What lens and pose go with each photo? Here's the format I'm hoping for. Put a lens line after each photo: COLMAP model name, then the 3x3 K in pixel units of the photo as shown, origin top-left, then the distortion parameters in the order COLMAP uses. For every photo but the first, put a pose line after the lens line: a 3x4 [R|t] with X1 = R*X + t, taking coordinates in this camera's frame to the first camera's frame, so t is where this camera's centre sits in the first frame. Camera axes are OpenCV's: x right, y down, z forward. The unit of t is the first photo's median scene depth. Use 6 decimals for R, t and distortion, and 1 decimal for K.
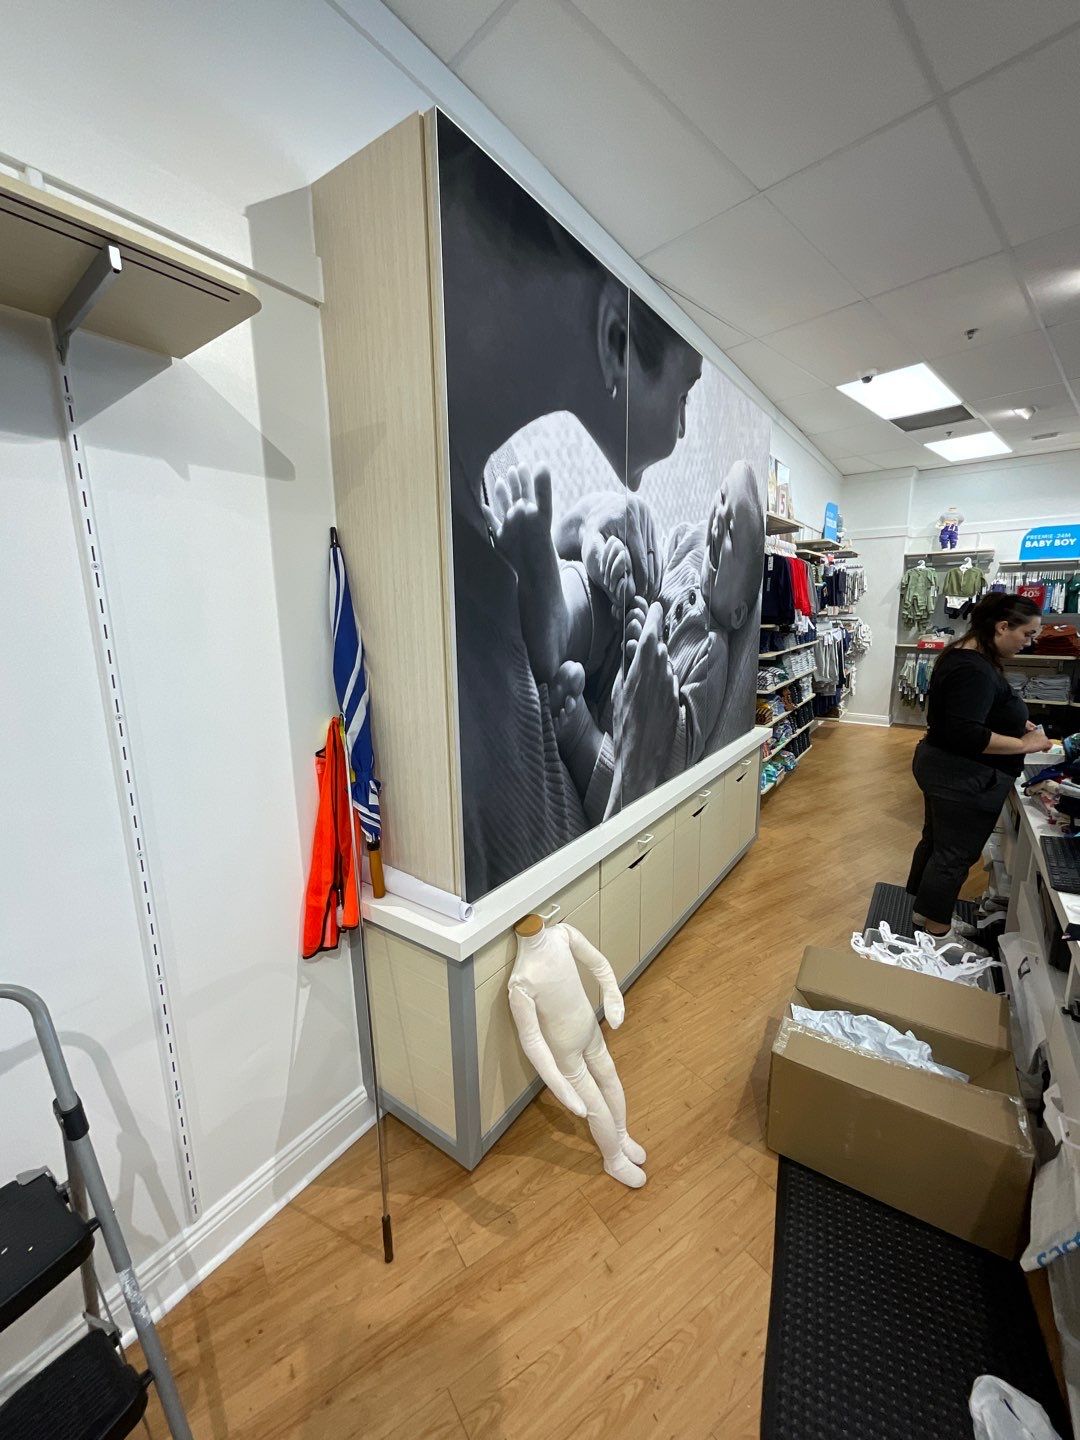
lens RADIAL K [[588.9, 0, 540.9], [0, 588.9, 722.5], [0, 0, 1]] dist [-0.008843, 0.005020]
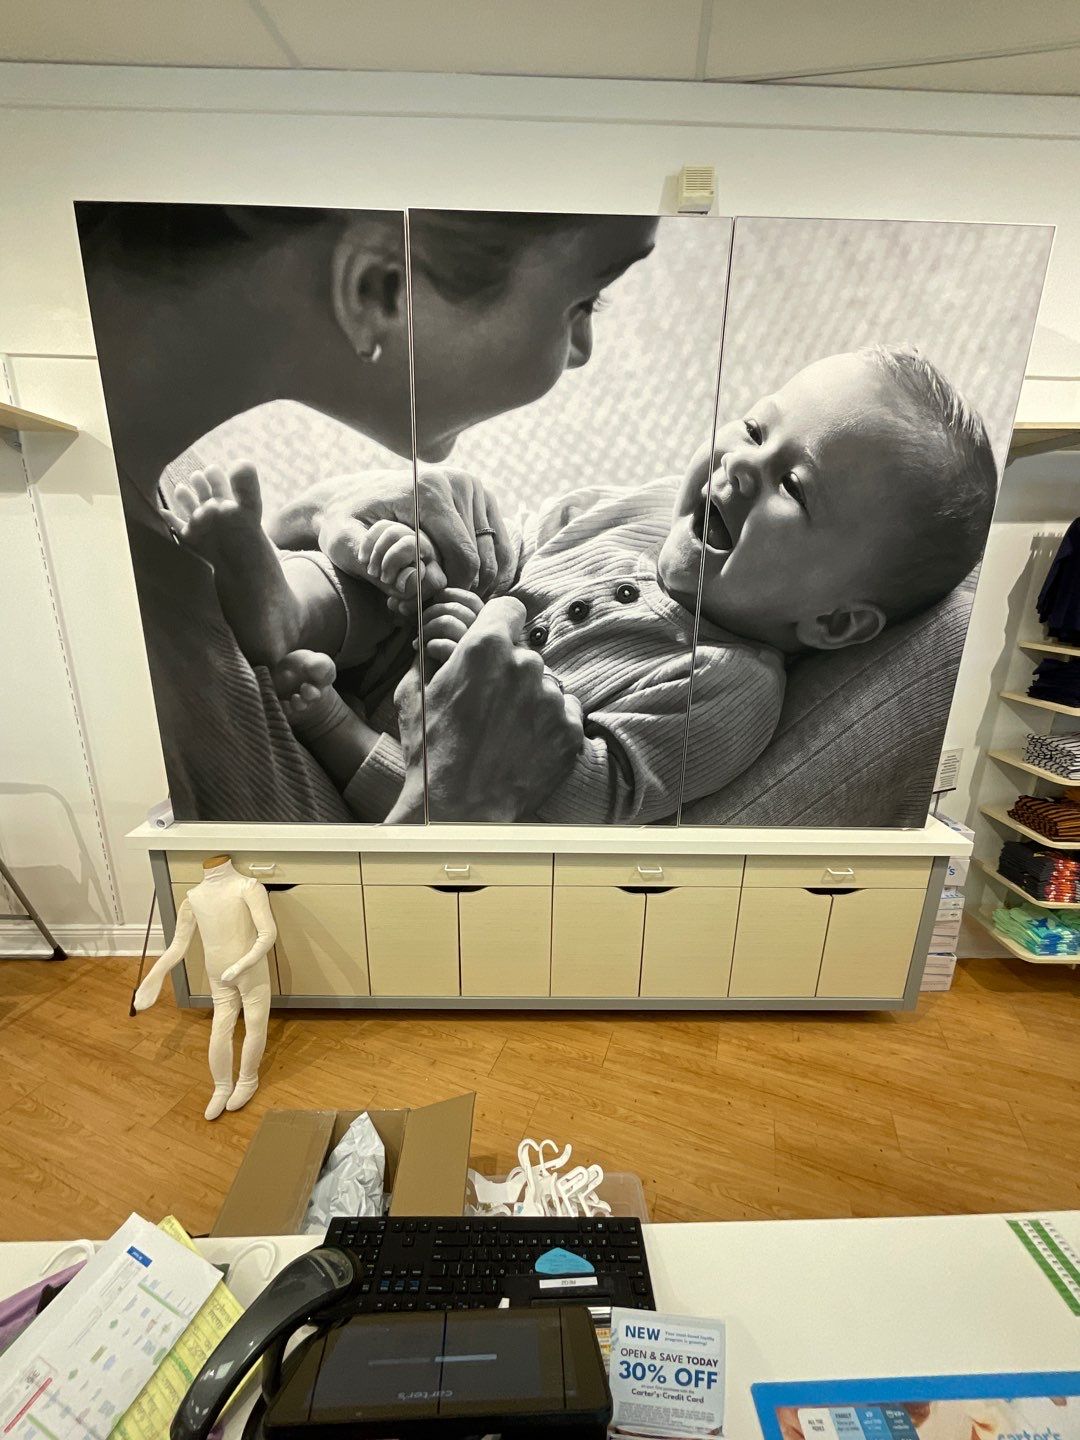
lens RADIAL K [[588.9, 0, 533.1], [0, 588.9, 722.6], [0, 0, 1]] dist [-0.008843, 0.005020]
pose [[0.585317, 0.248292, -0.771852, 1.027225], [-0.184653, 0.967763, 0.171286, -0.215564], [0.789498, 0.042268, 0.612296, 0.648033]]
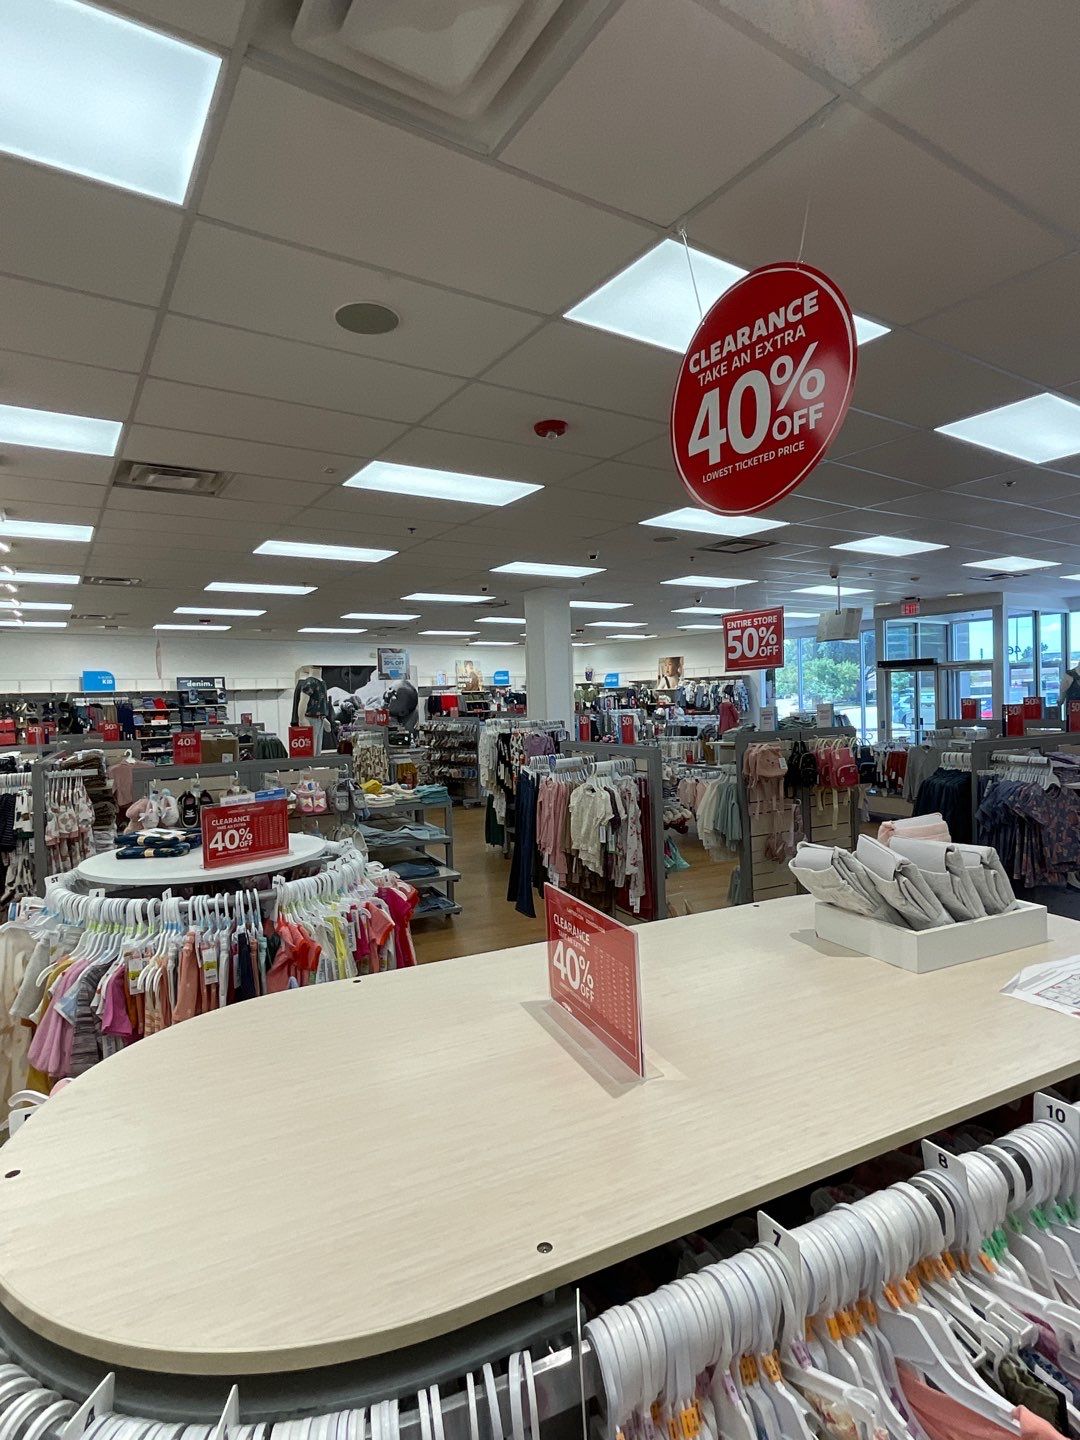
lens RADIAL K [[757.9, 0, 531.5], [0, 757.9, 724.3], [0, 0, 1]] dist [0.005042, -0.000099]
pose [[0.976871, -0.005624, -0.213757, 3.907454], [-0.027405, 0.988117, -0.151240, 1.139674], [0.212068, 0.153600, 0.965108, -6.618122]]
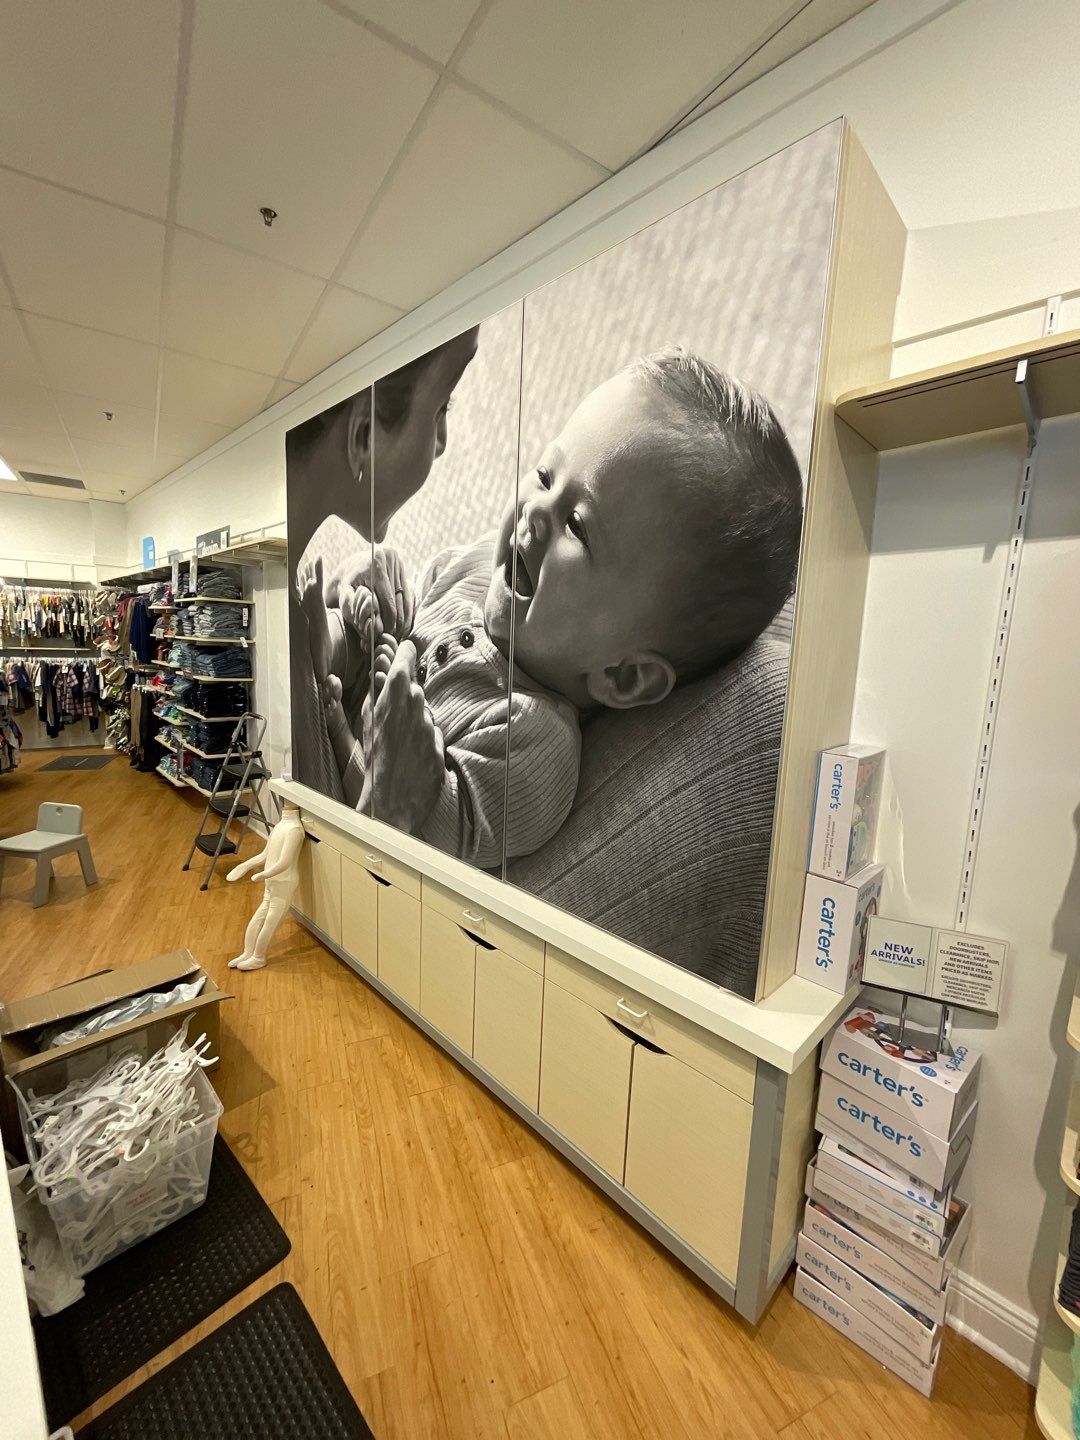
lens RADIAL K [[588.9, 0, 535.5], [0, 588.9, 722.5], [0, 0, 1]] dist [-0.008843, 0.005020]
pose [[-0.184045, 0.146209, -0.971983, 1.332748], [-0.228272, 0.955480, 0.186949, -0.360421], [0.956044, 0.256283, -0.142476, 1.624202]]
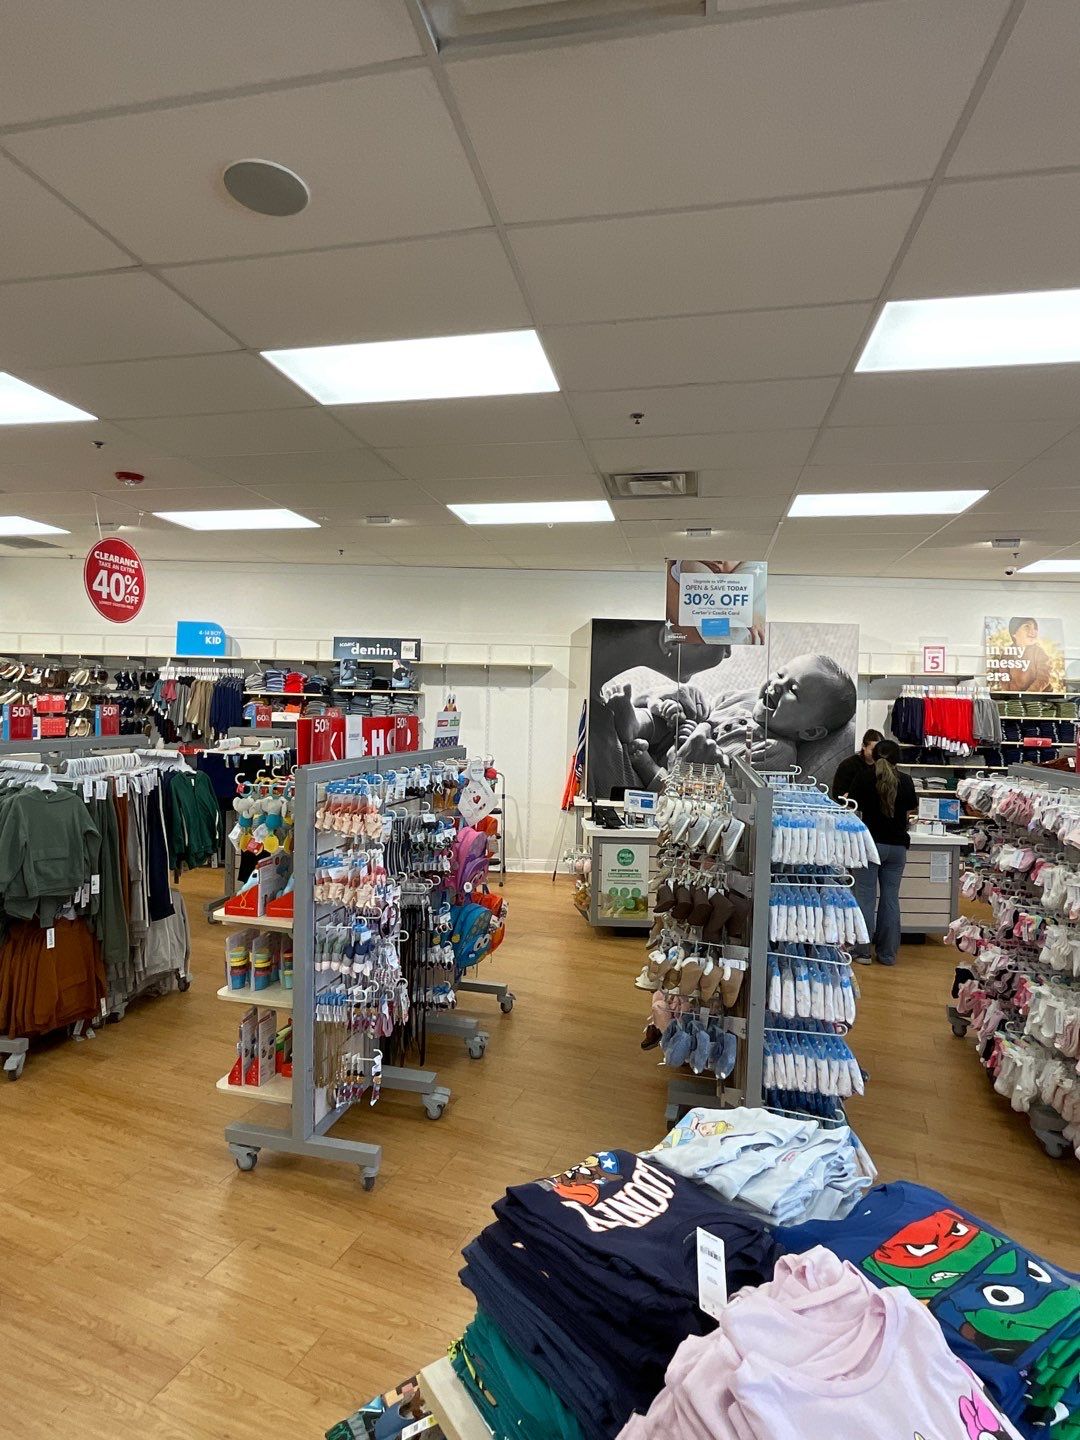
lens RADIAL K [[753.4, 0, 549.7], [0, 753.4, 724.9], [0, 0, 1]] dist [-0.011123, -0.001264]
pose [[0.554190, 0.058583, -0.830326, 2.939262], [-0.197087, 0.978391, -0.062513, 0.159148], [0.808722, 0.198290, 0.553760, -1.542609]]
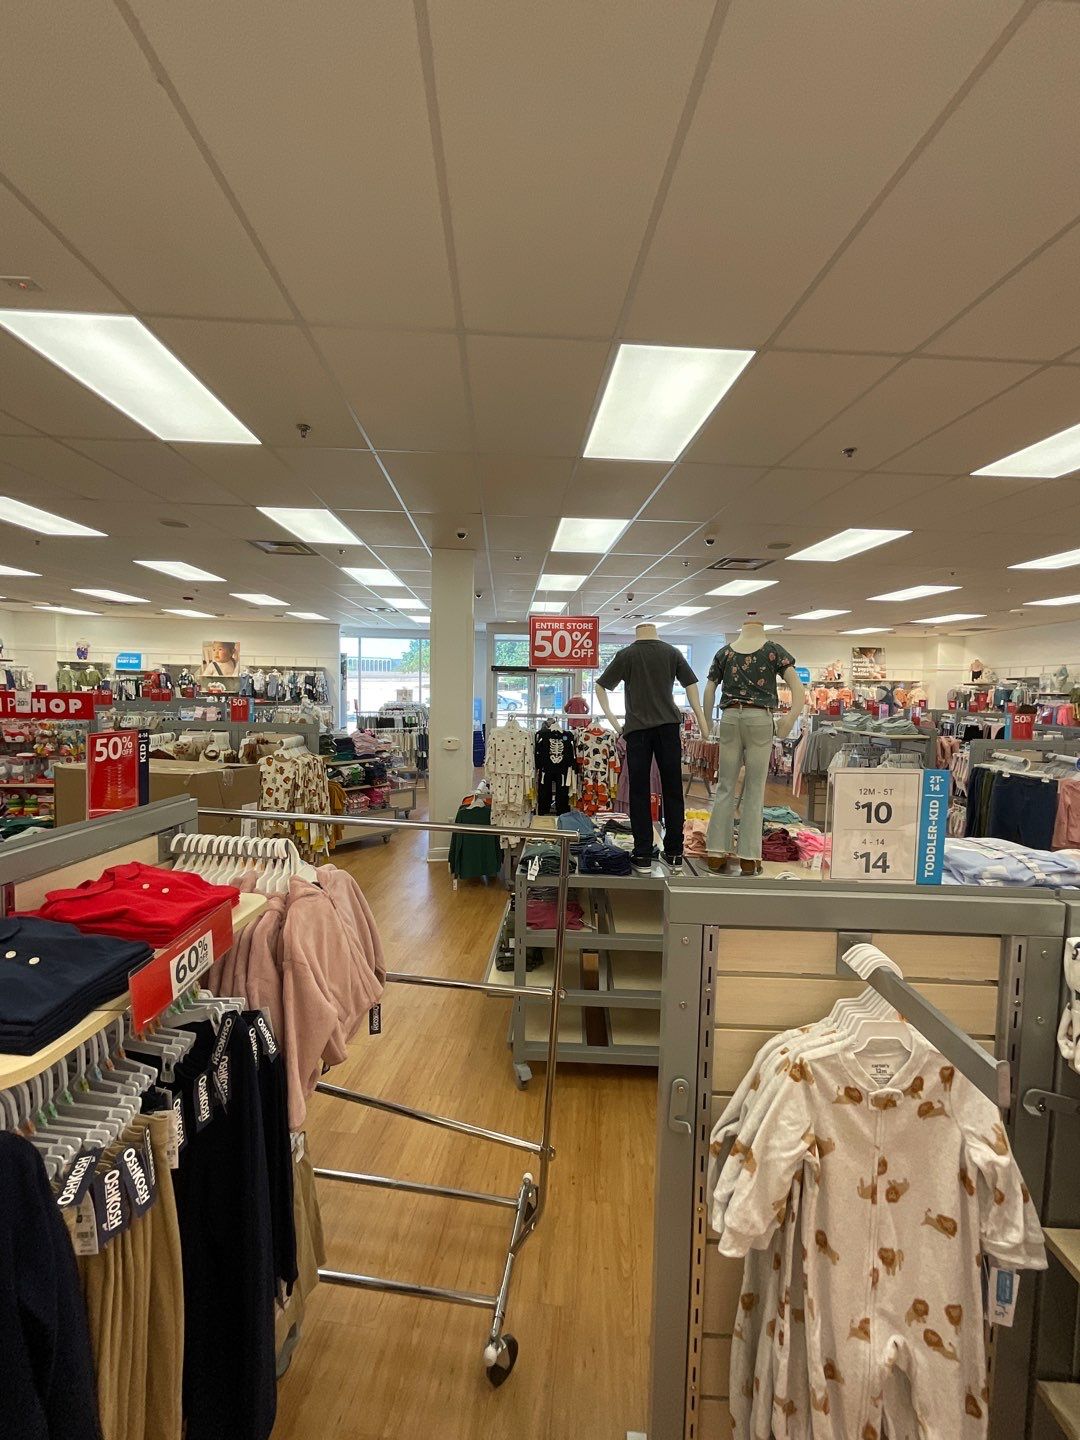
lens RADIAL K [[588.9, 0, 524.1], [0, 588.9, 718.4], [0, 0, 1]] dist [-0.008843, 0.005020]
pose [[0.662889, -0.010701, 0.748641, 0.839209], [0.115503, 0.989390, -0.088131, 0.713788], [-0.739755, 0.144891, 0.657092, -4.176421]]
